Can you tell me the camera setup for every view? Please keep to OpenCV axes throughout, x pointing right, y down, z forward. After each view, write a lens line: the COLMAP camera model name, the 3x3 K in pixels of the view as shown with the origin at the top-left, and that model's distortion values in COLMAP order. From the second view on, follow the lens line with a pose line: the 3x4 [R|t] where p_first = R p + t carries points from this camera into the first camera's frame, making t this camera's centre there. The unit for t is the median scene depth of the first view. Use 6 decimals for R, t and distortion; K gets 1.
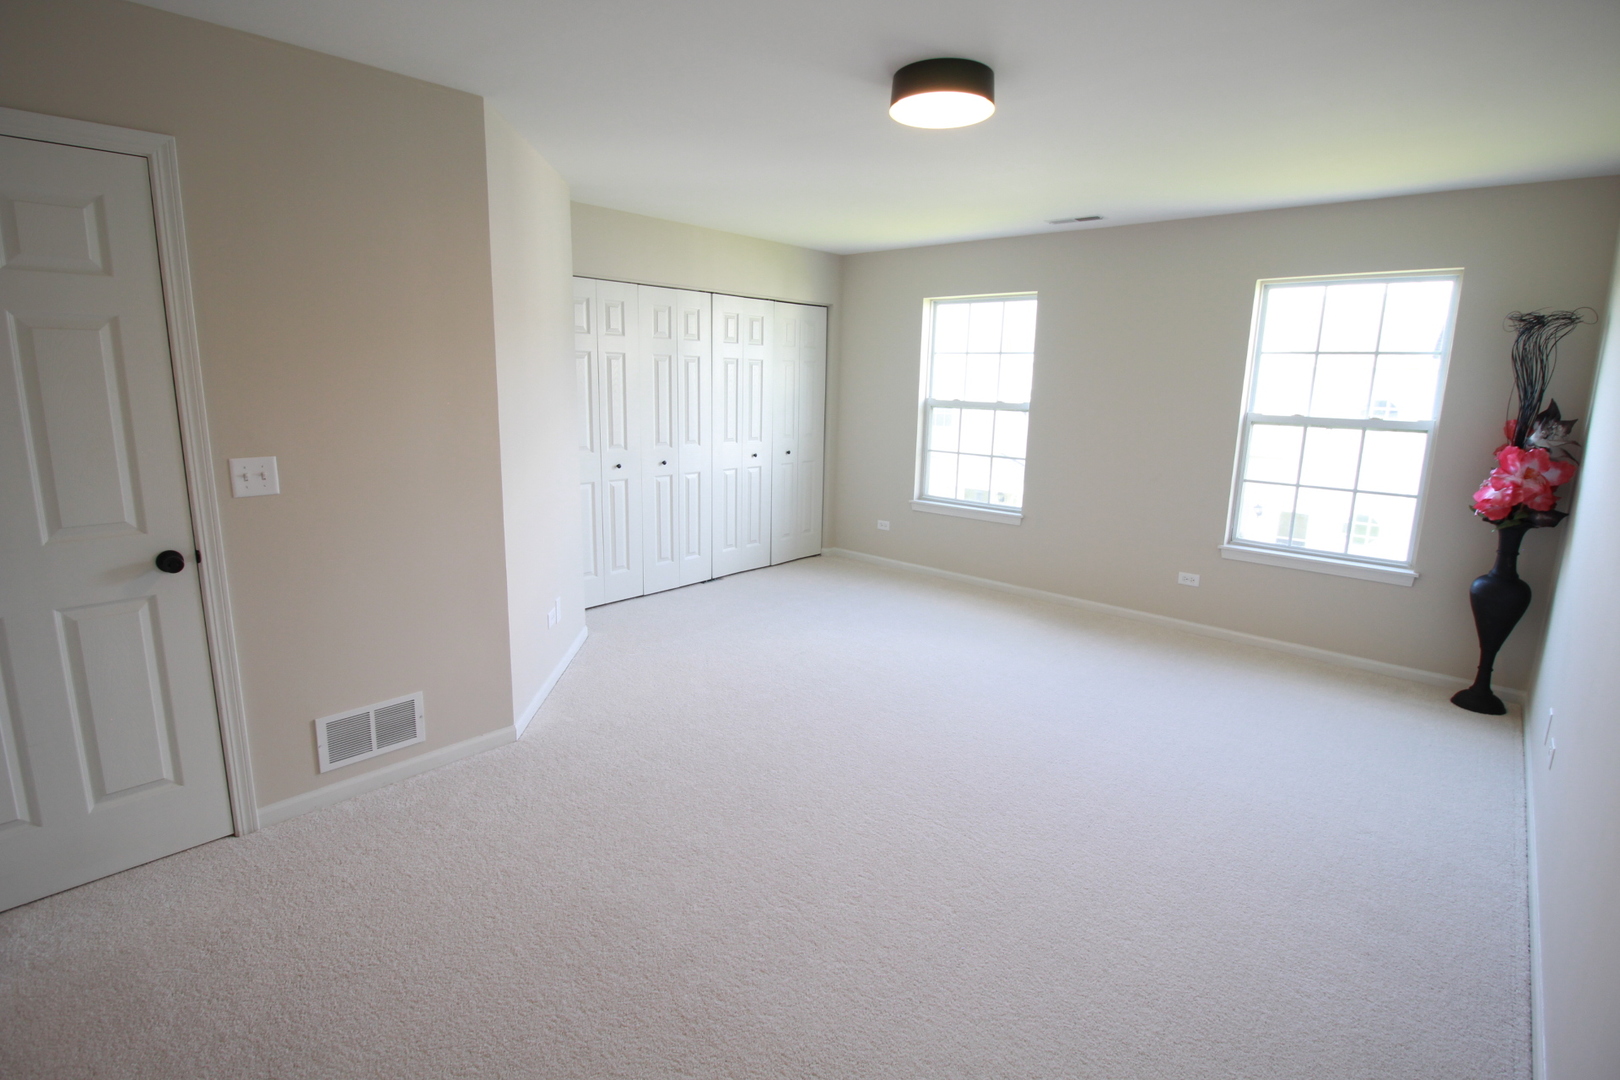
lens RADIAL K [[760.2, 0, 800.0], [0, 760.2, 535.8], [0, 0, 1]] dist [-0.008730, -0.007746]
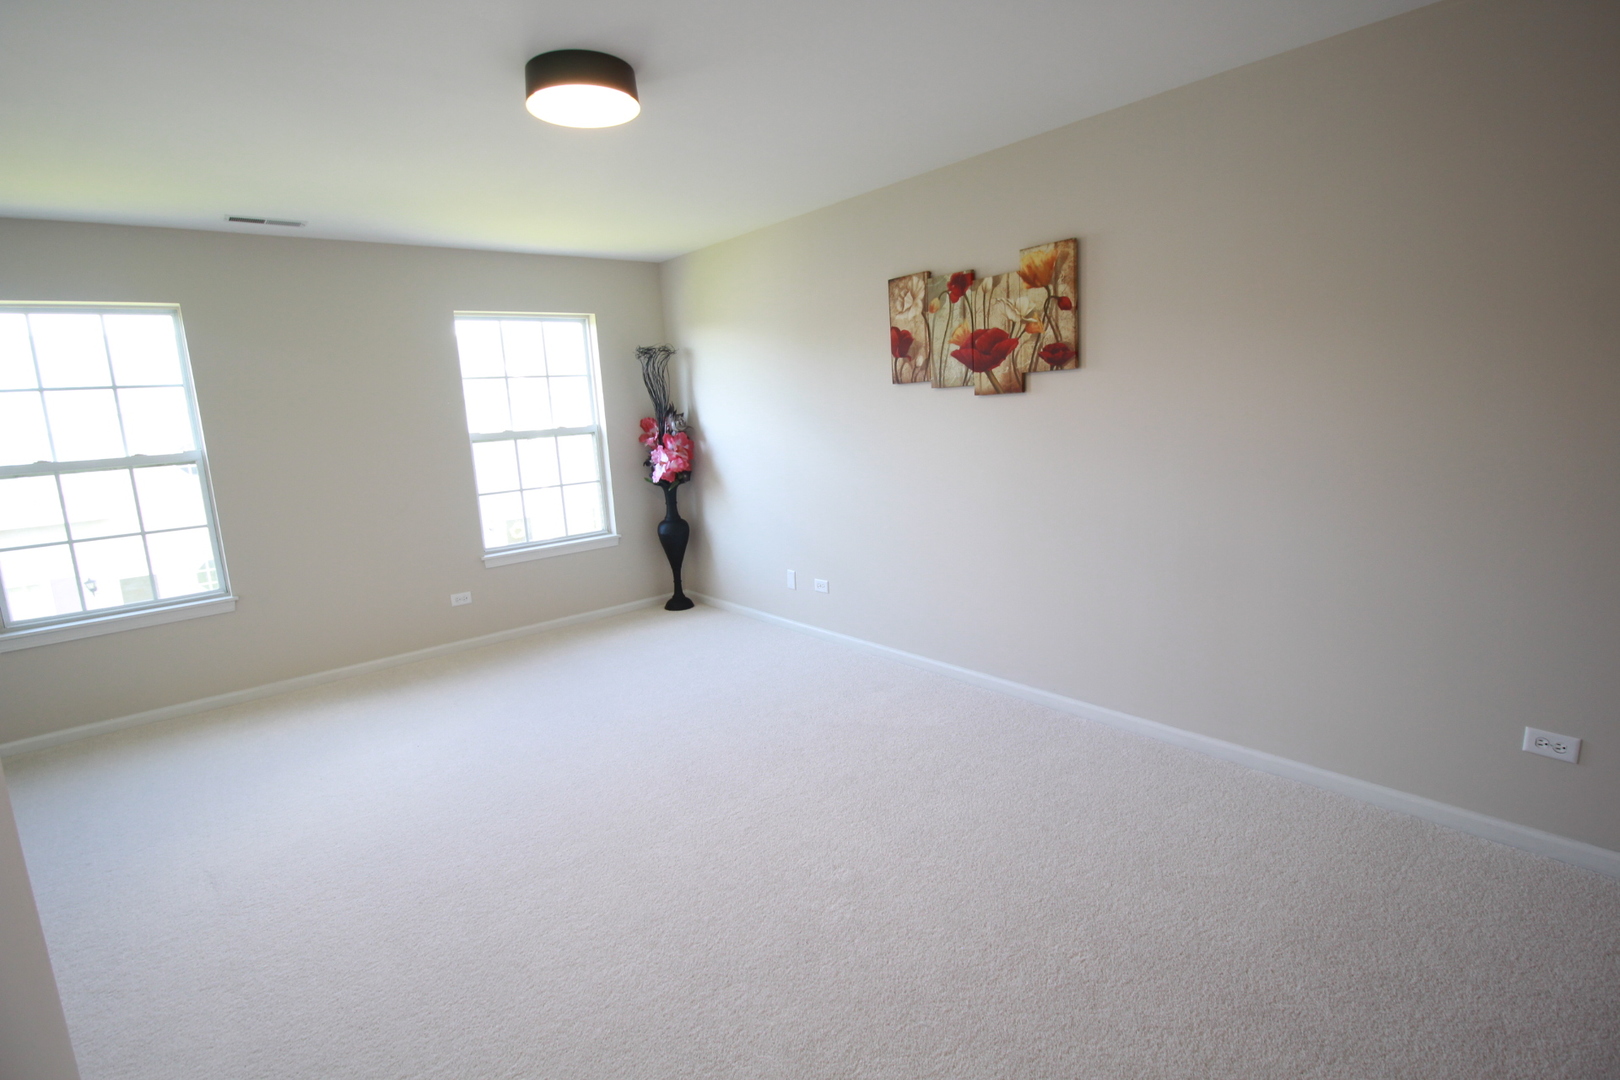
lens RADIAL K [[760.2, 0, 801.3], [0, 760.2, 531.5], [0, 0, 1]] dist [-0.008730, -0.007746]
pose [[0.152261, -0.203607, 0.967141, -0.412735], [0.249317, 0.954816, 0.161762, -0.085599], [-0.956377, 0.216494, 0.196144, 0.364348]]
